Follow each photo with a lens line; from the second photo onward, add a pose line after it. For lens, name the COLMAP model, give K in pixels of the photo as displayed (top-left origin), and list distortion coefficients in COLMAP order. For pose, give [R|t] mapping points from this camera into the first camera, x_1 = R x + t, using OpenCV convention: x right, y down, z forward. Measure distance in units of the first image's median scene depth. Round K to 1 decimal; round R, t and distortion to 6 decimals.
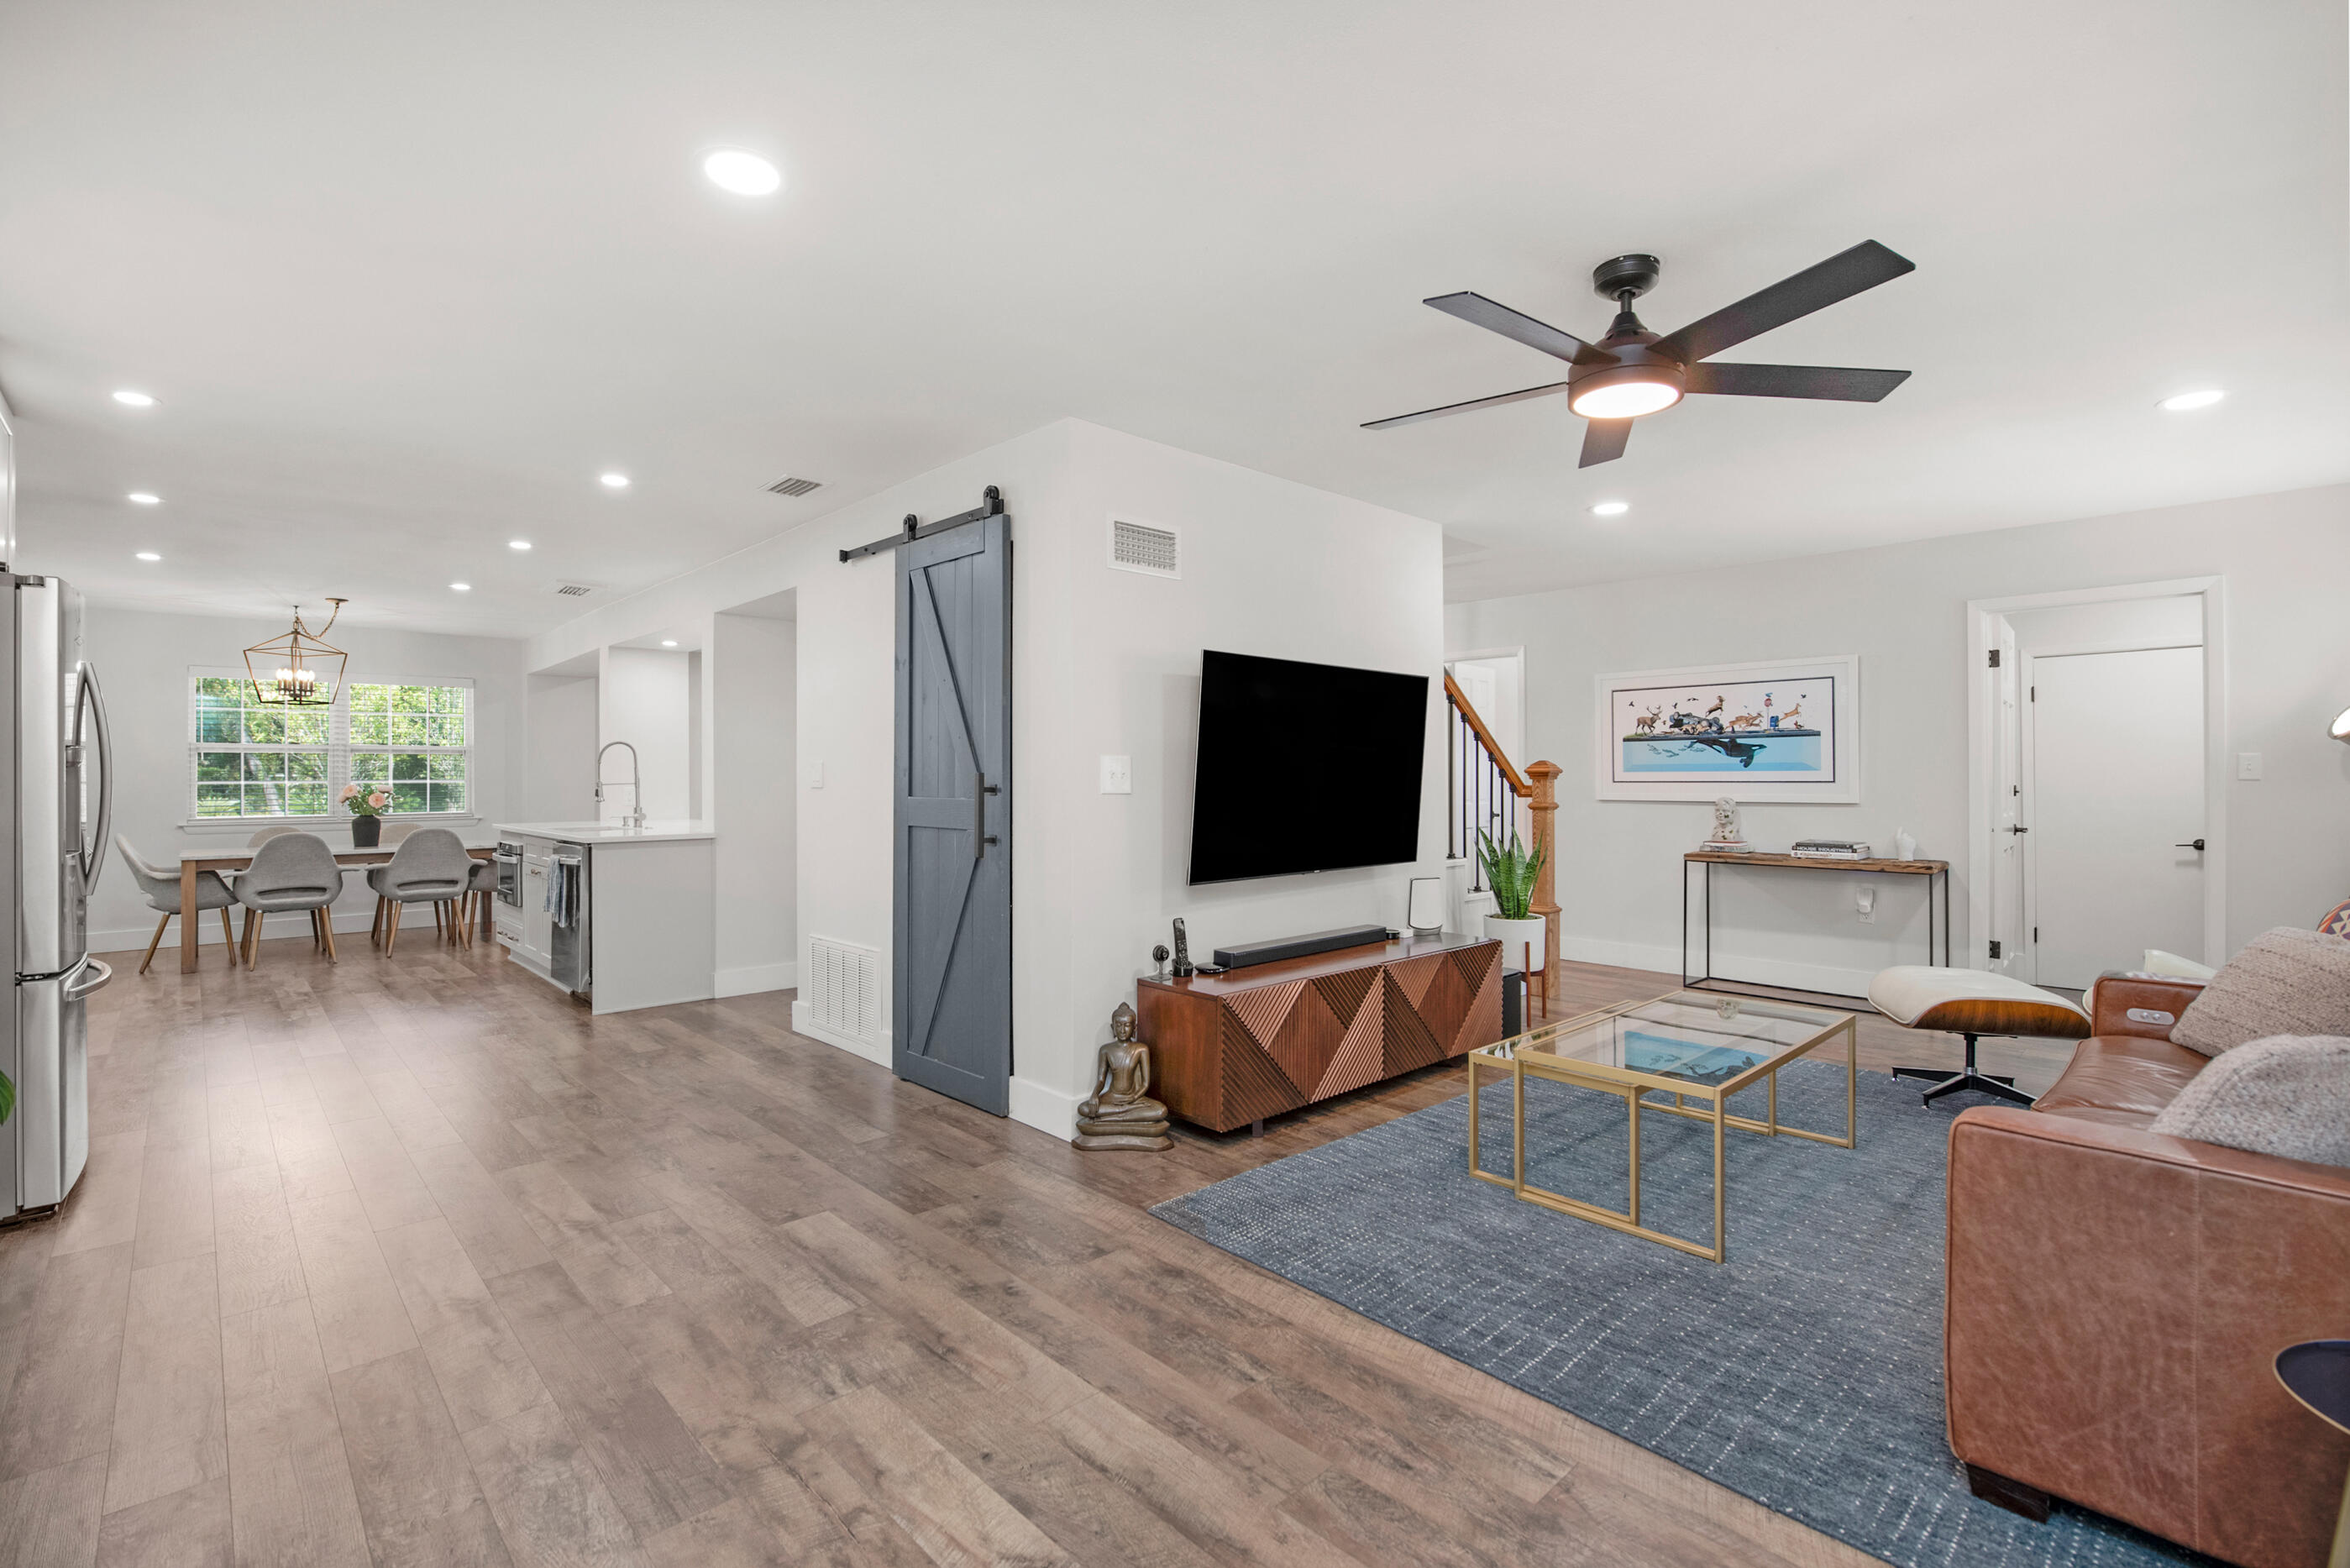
lens RADIAL K [[1068.1, 0, 1180.3], [0, 1068.1, 765.2], [0, 0, 1]] dist [-0.015568, -0.000626]
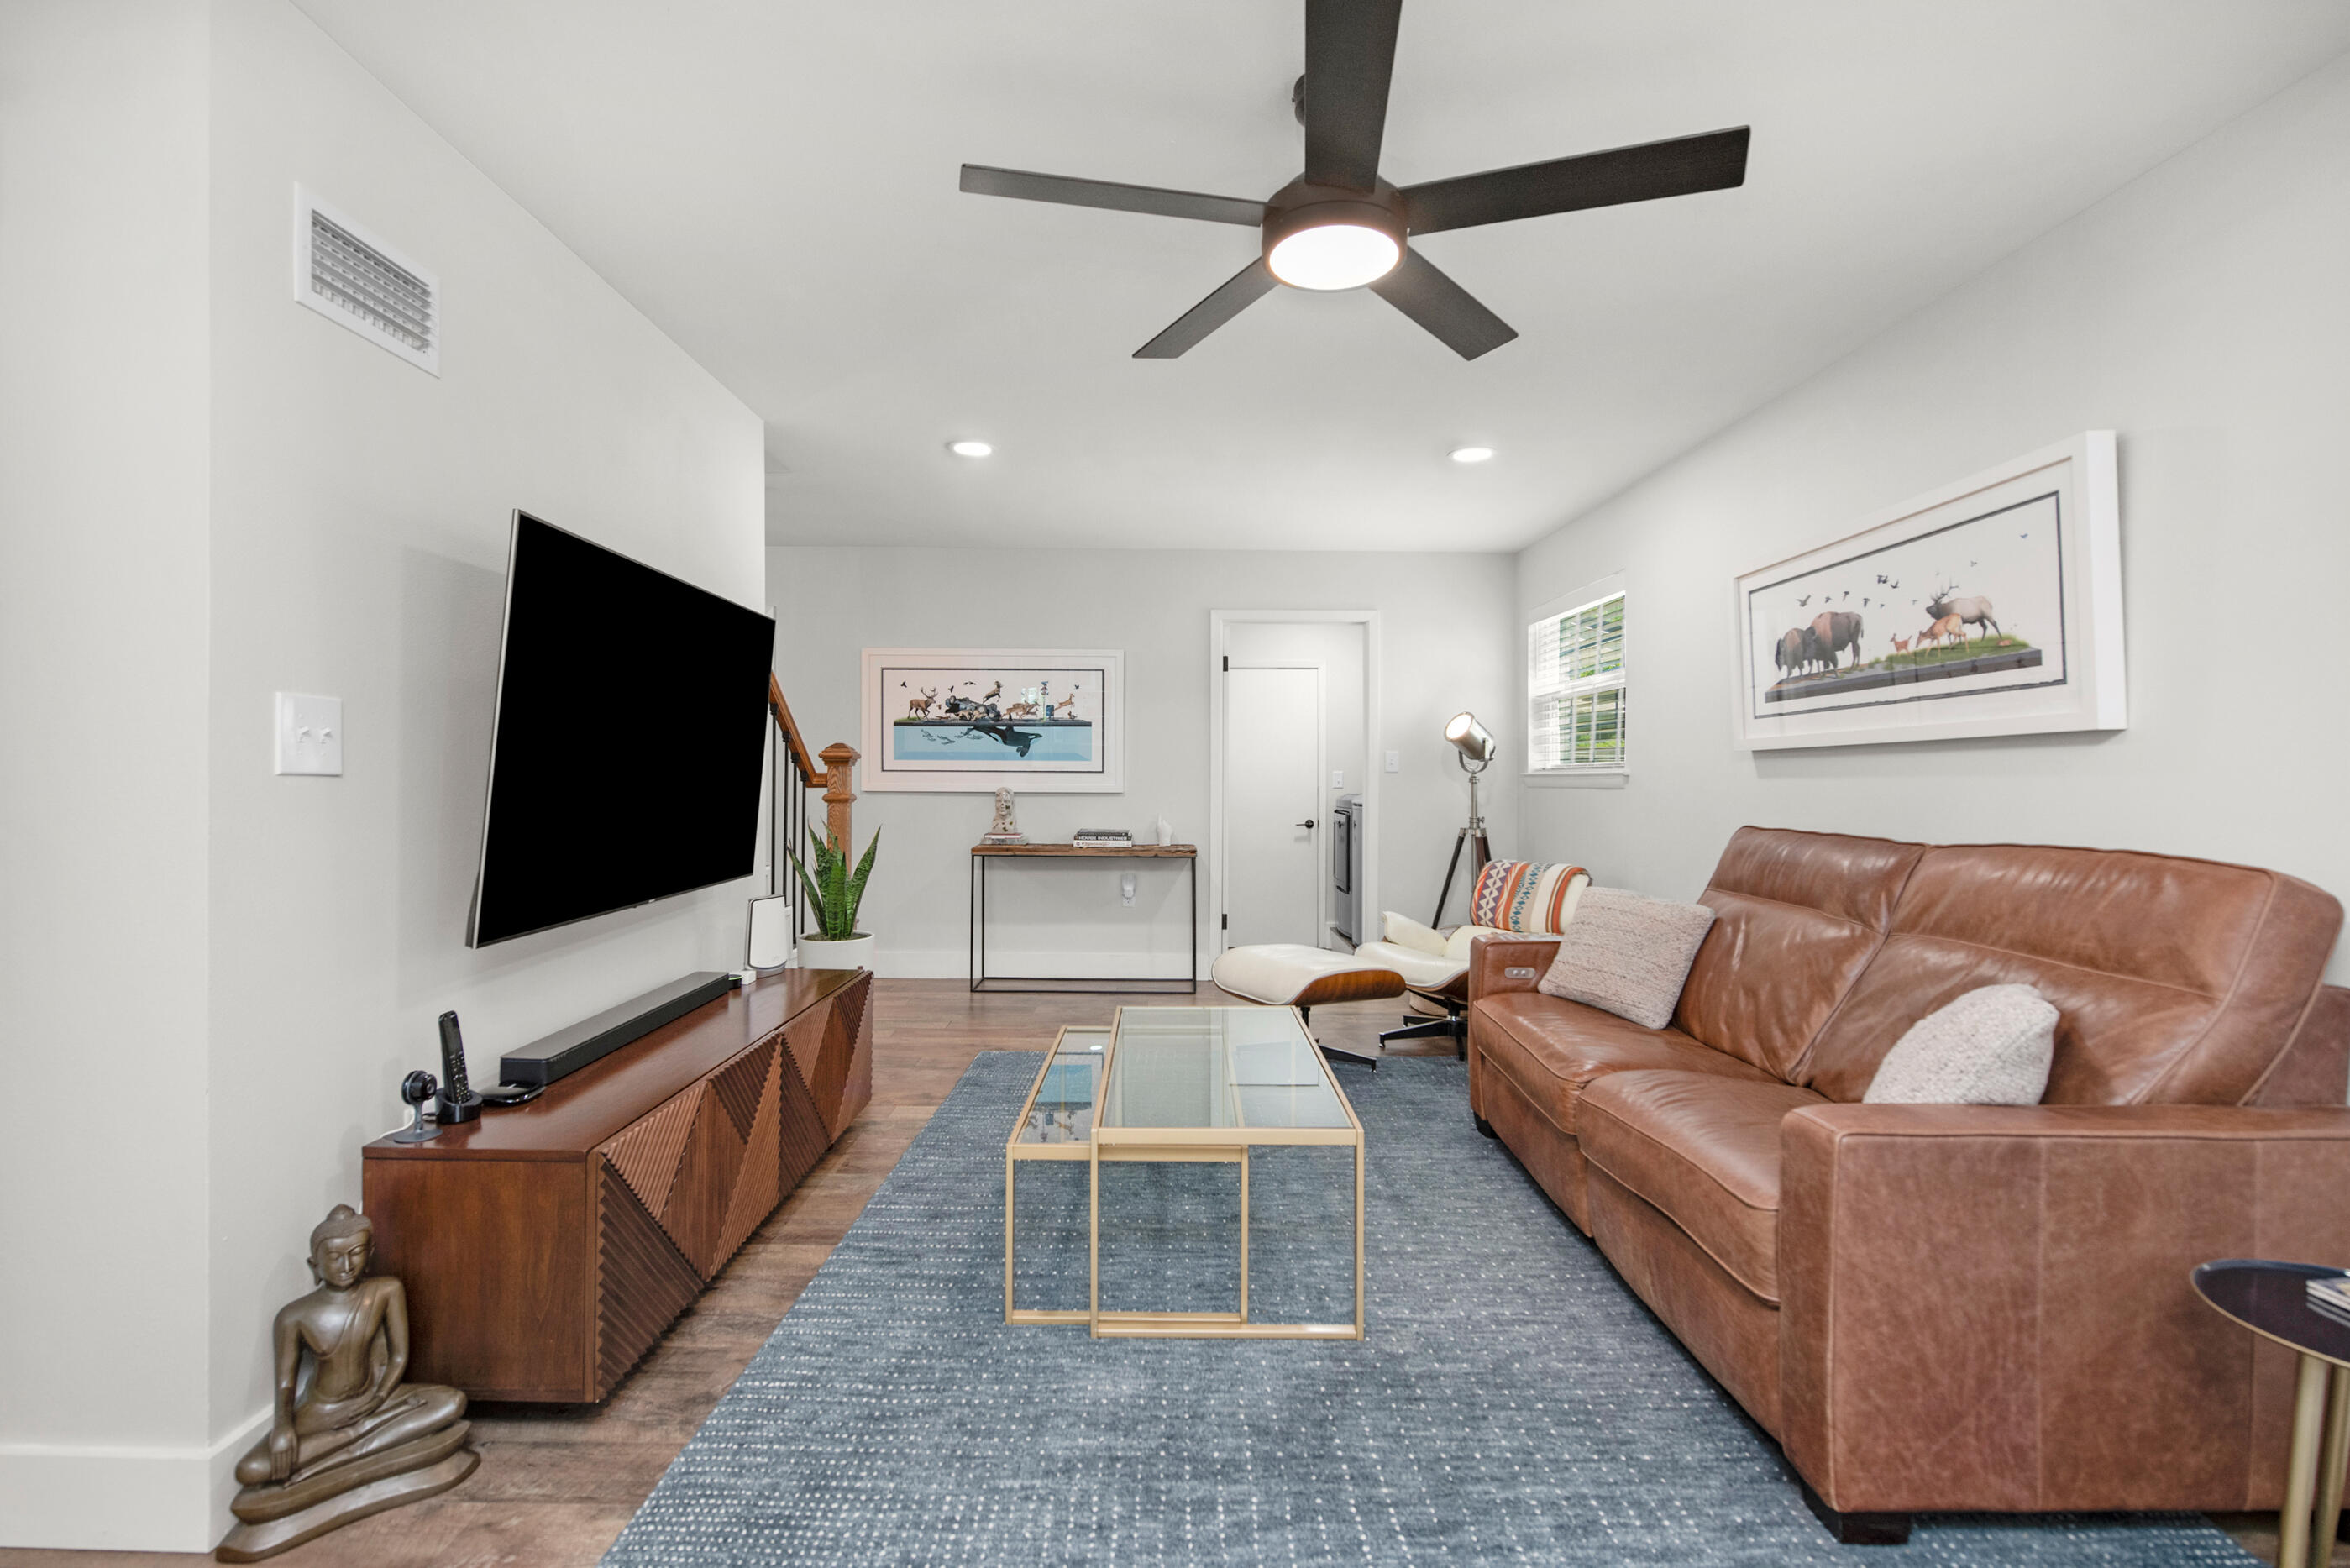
lens RADIAL K [[1068.1, 0, 1180.3], [0, 1068.1, 765.2], [0, 0, 1]] dist [-0.015568, -0.000626]
pose [[0.676029, 0.013079, 0.736759, -0.158209], [-0.015933, 0.999868, -0.003130, 0.019127], [-0.736703, -0.009623, 0.676148, 0.419803]]
